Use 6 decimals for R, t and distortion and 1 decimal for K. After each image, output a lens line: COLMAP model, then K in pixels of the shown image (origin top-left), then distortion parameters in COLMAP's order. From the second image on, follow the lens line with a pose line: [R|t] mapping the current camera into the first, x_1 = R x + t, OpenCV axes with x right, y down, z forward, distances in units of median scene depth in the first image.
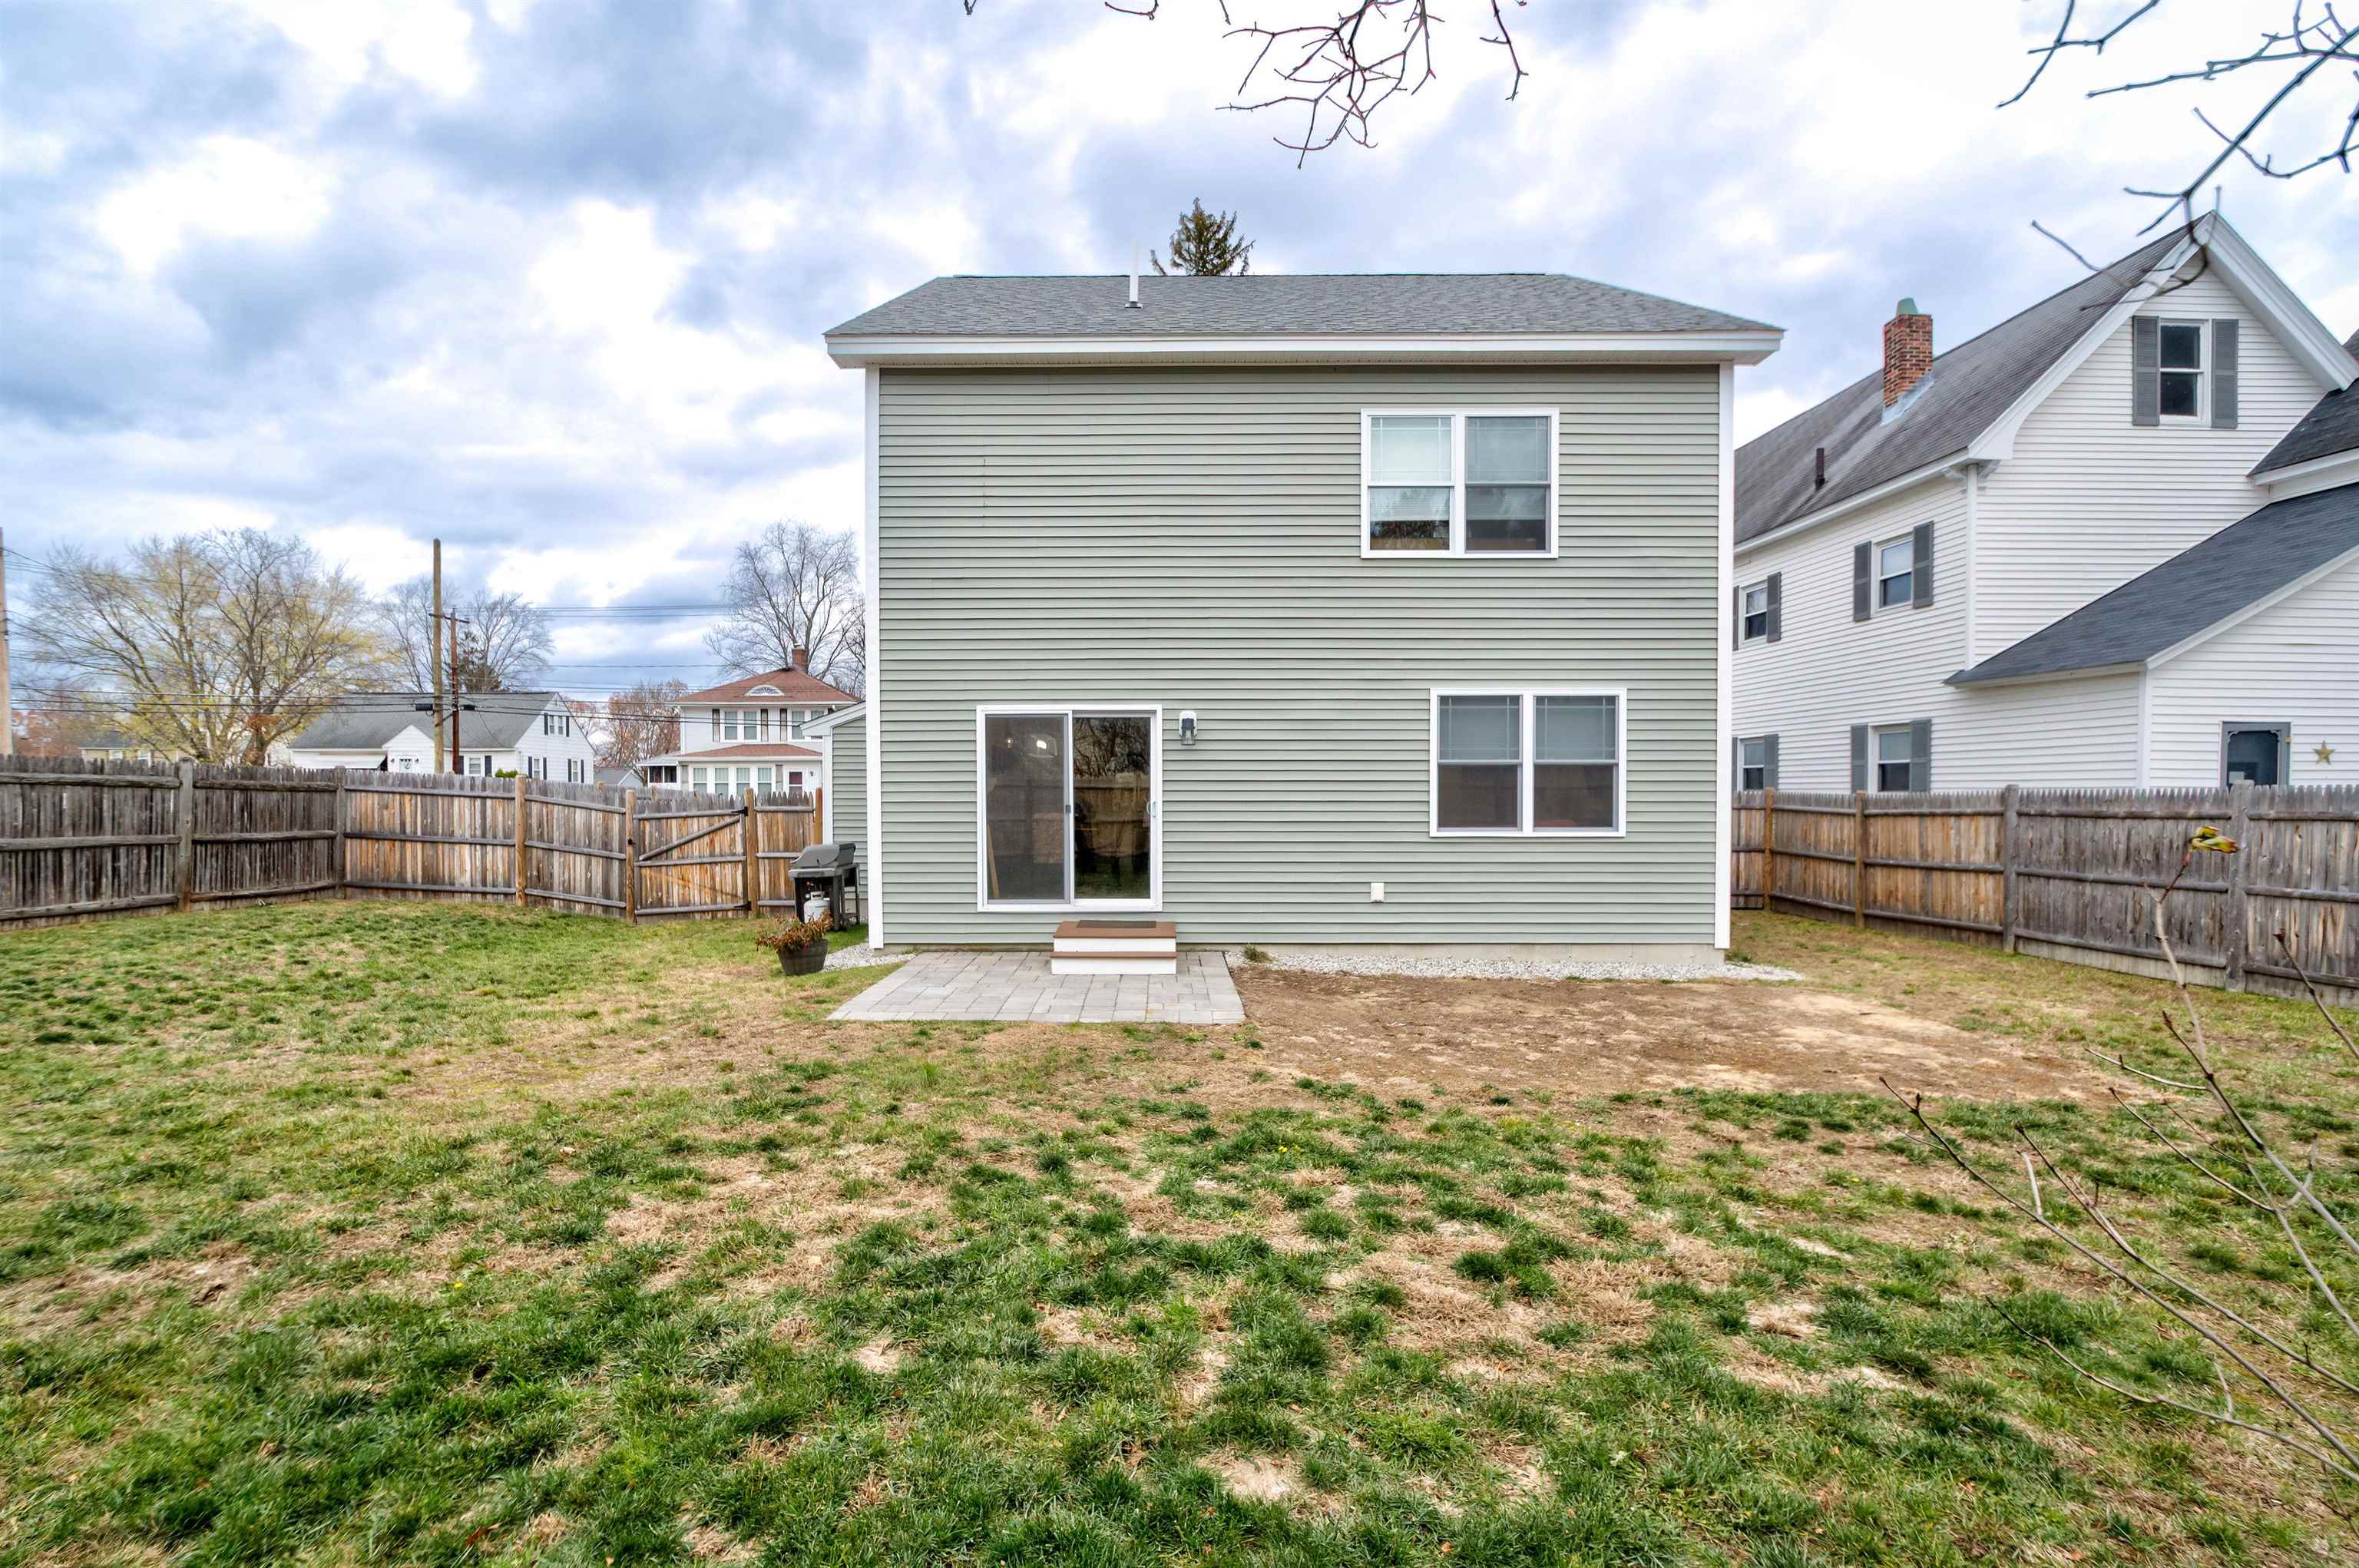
lens RADIAL K [[1045.6, 0, 1175.9], [0, 1045.6, 799.2], [0, 0, 1]] dist [-0.005116, 0.000032]
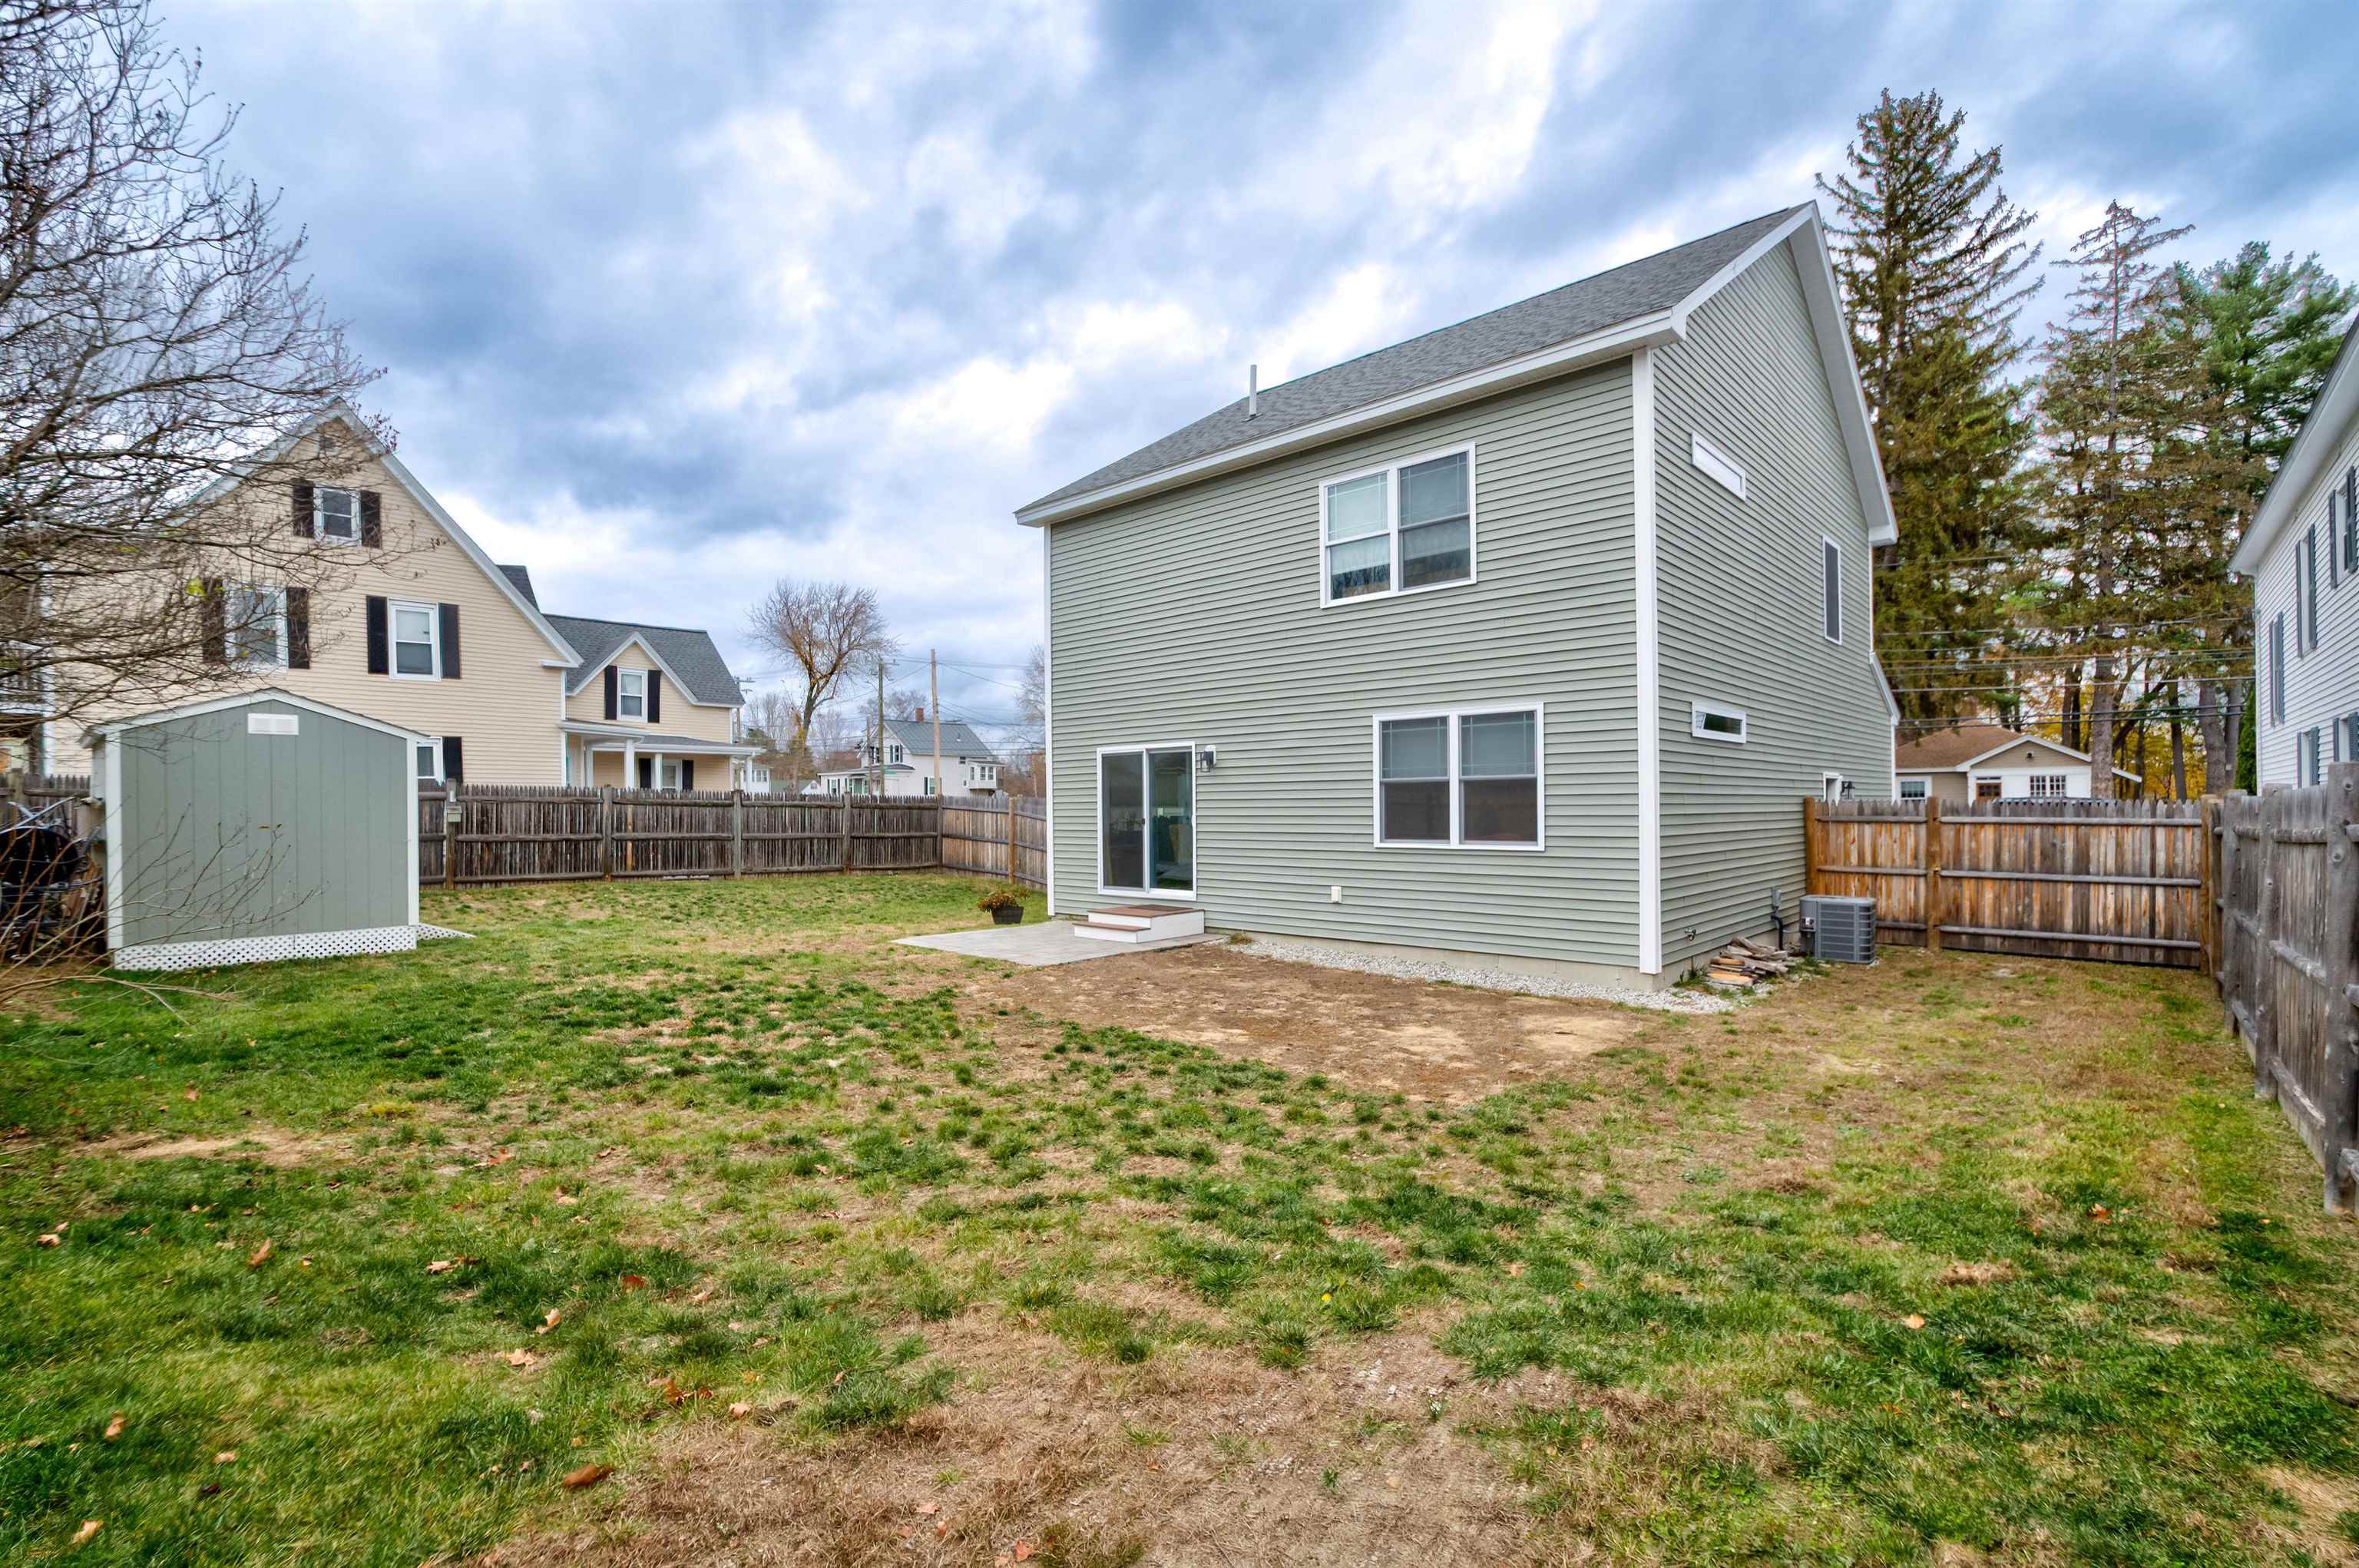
lens RADIAL K [[1045.6, 0, 1166.6], [0, 1045.6, 789.3], [0, 0, 1]] dist [-0.005116, 0.000032]
pose [[0.736084, -0.016685, -0.676684, 0.838897], [0.002433, 0.999755, -0.022004, -0.002213], [0.676886, 0.014550, 0.735944, 0.021470]]
